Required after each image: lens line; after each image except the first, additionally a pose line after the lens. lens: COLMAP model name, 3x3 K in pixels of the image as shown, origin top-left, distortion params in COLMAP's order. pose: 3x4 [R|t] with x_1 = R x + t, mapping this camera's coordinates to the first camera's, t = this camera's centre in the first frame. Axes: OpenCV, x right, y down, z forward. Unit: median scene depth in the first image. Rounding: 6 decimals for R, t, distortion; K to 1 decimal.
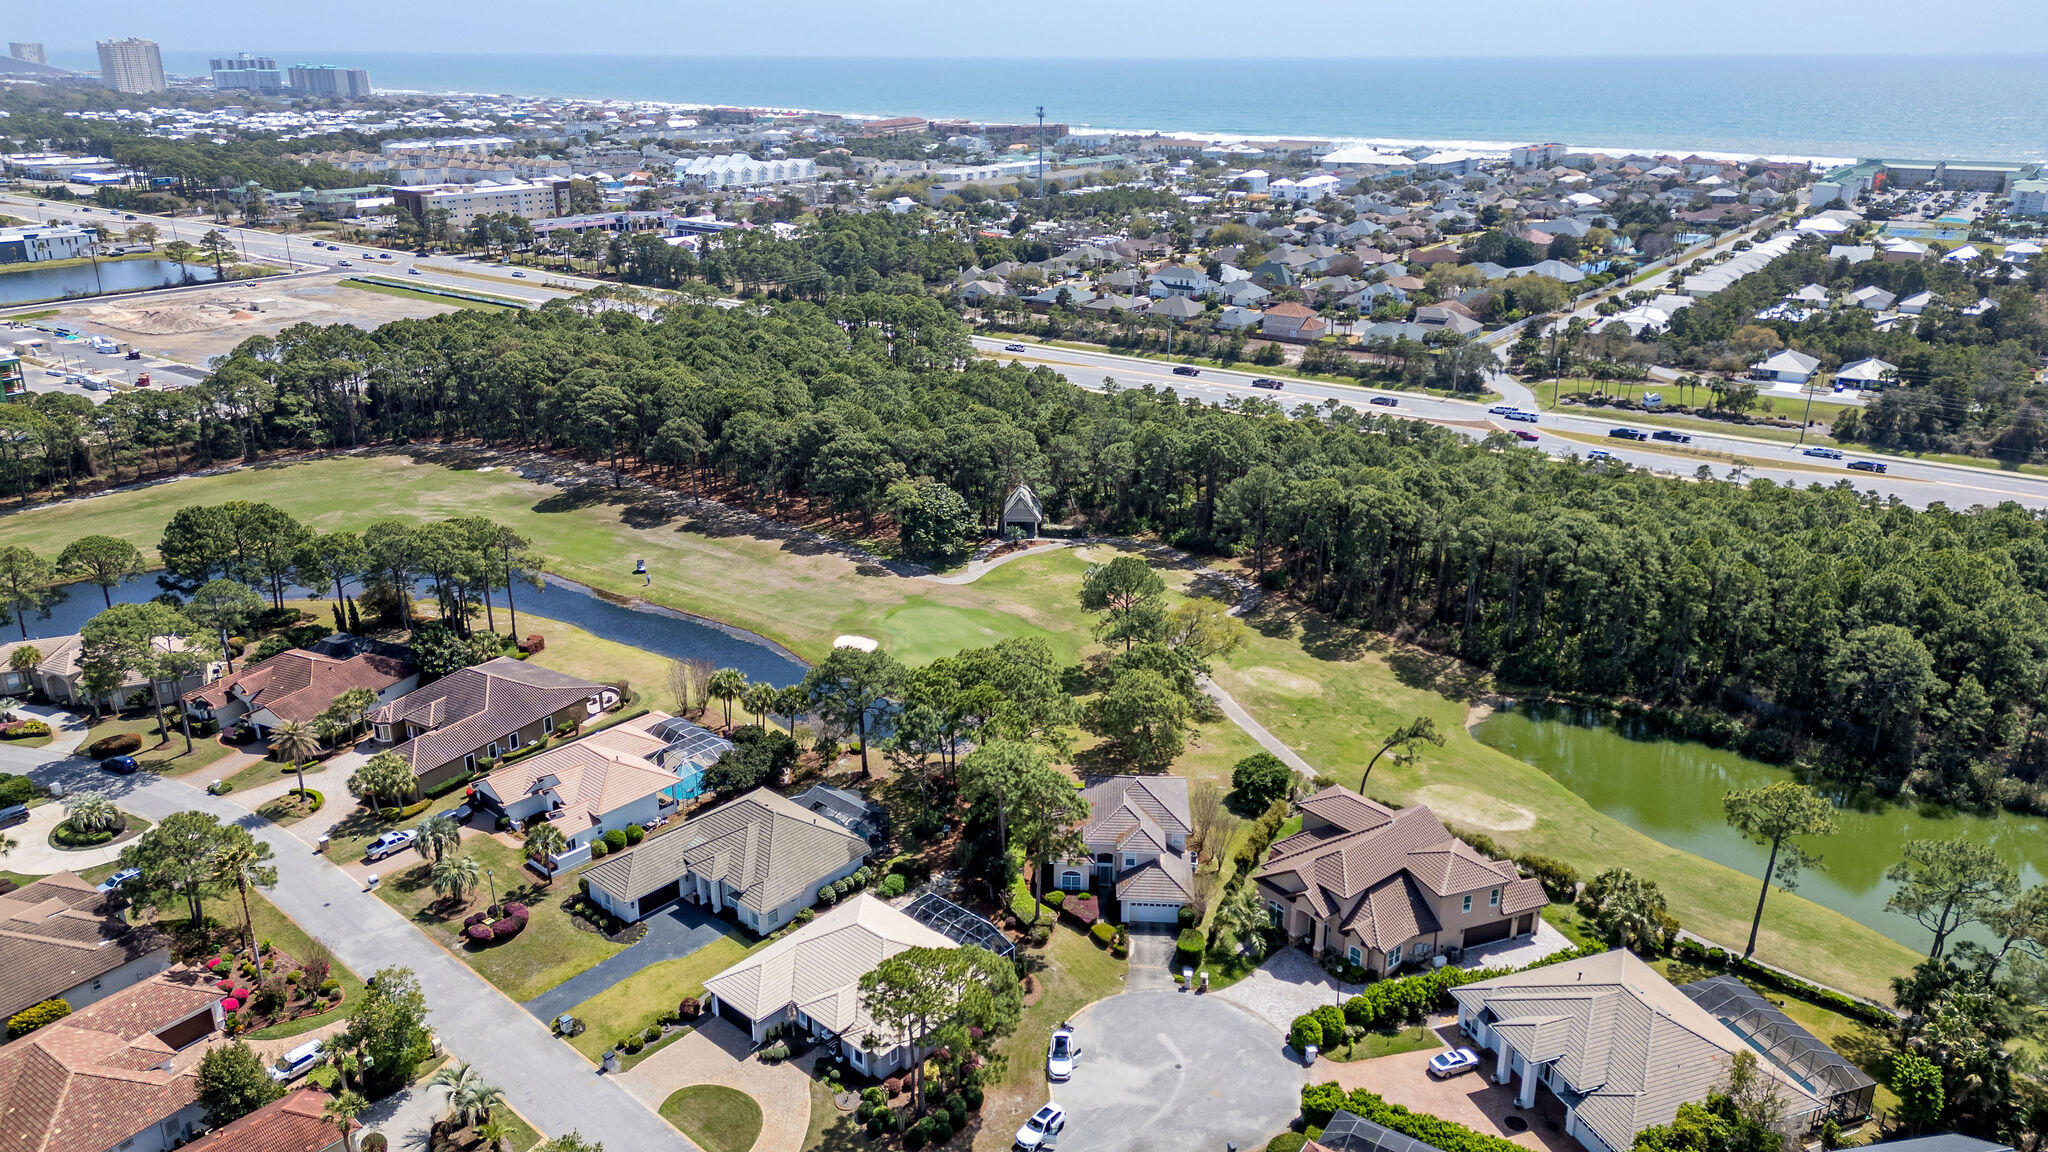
lens RADIAL K [[1453.3, 0, 1036.7], [0, 1453.3, 559.9], [0, 0, 1]] dist [0.077405, -0.077588]
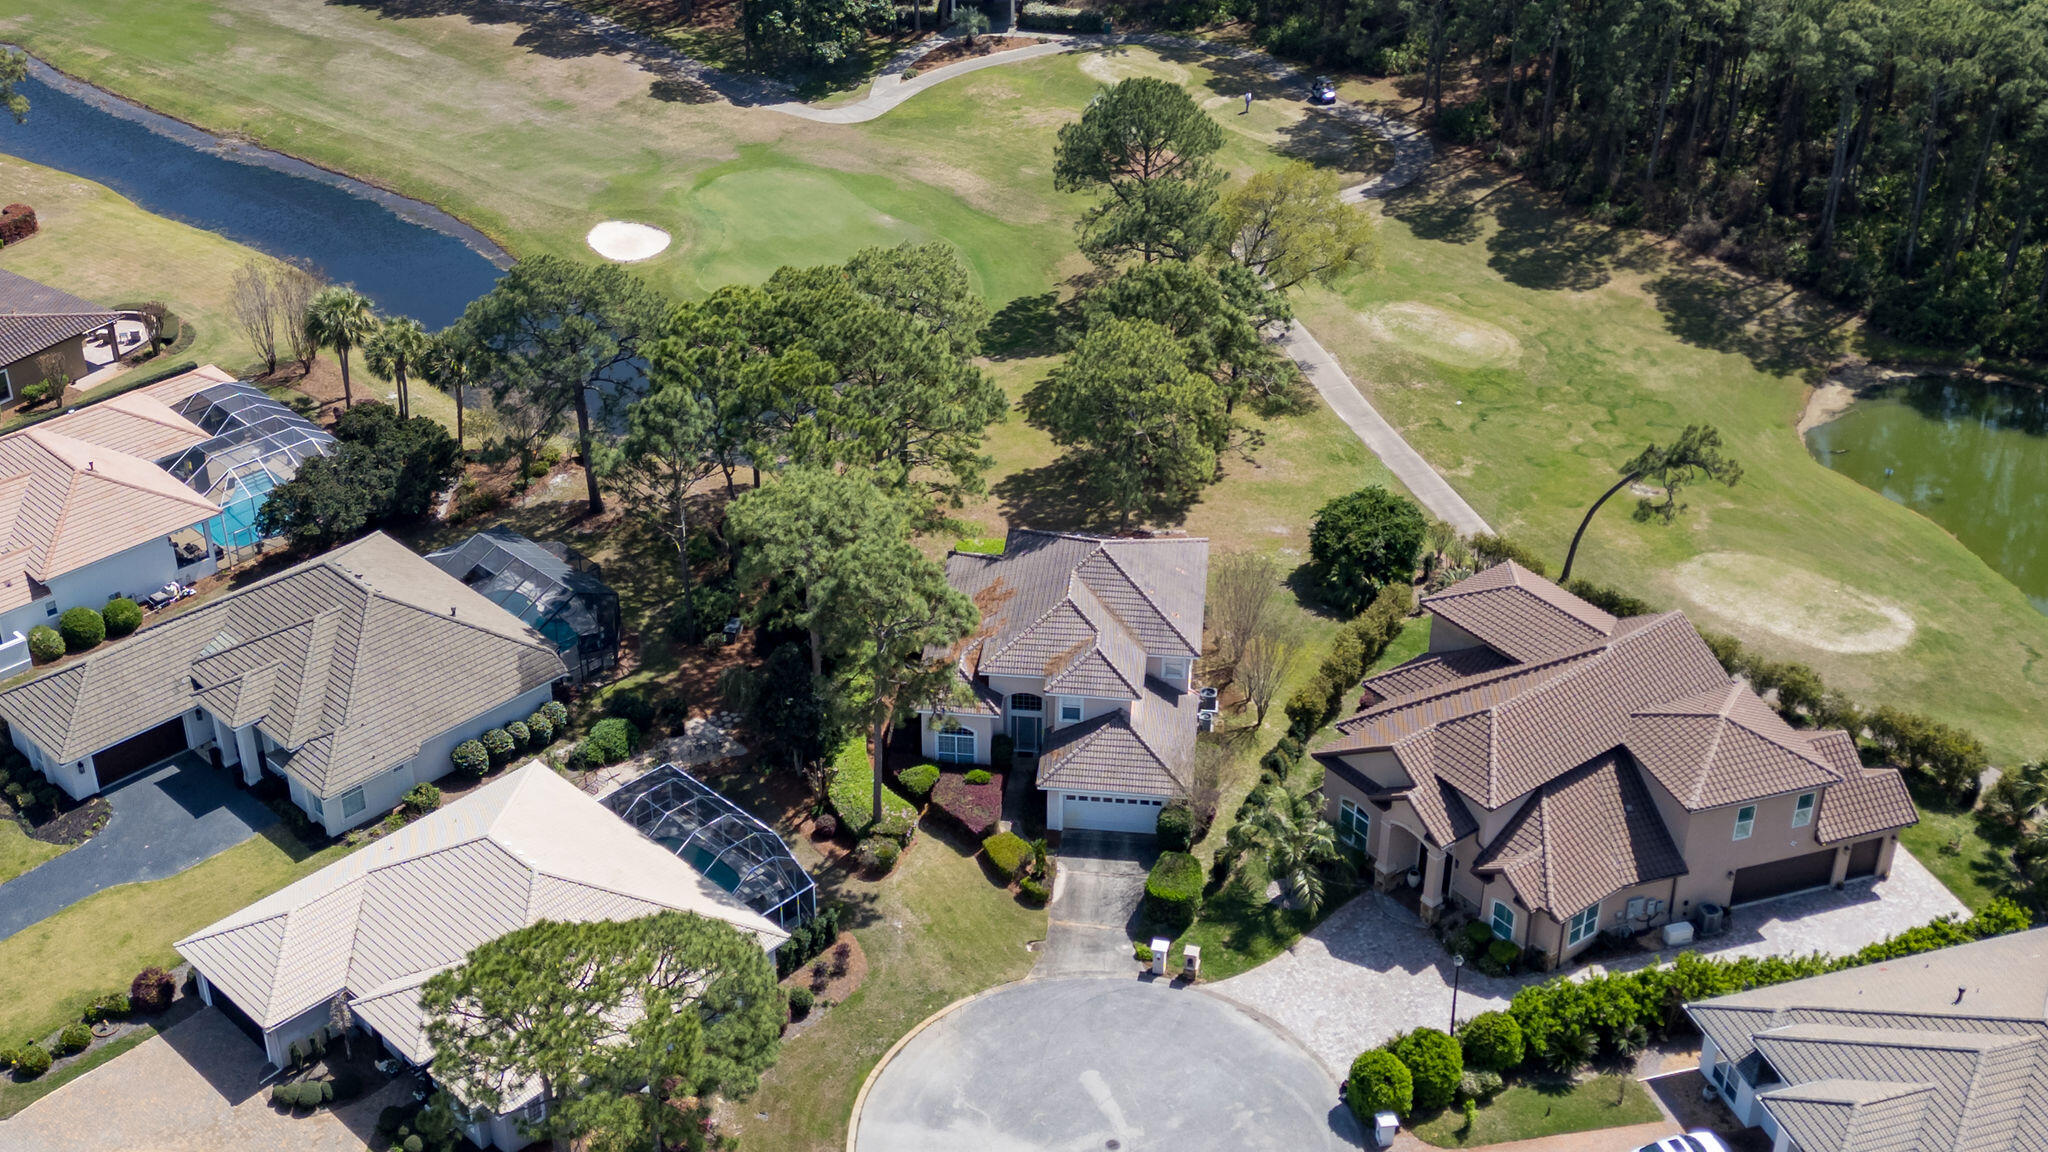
lens RADIAL K [[2411.5, 0, 1018.4], [0, 2411.5, 539.6], [0, 0, 1]] dist [0.073362, 0.000000]
pose [[0.998669, 0.025610, -0.044765, 0.062768], [-0.016334, 0.980376, 0.196460, -0.009548], [0.048918, -0.195467, 0.979489, 0.155954]]
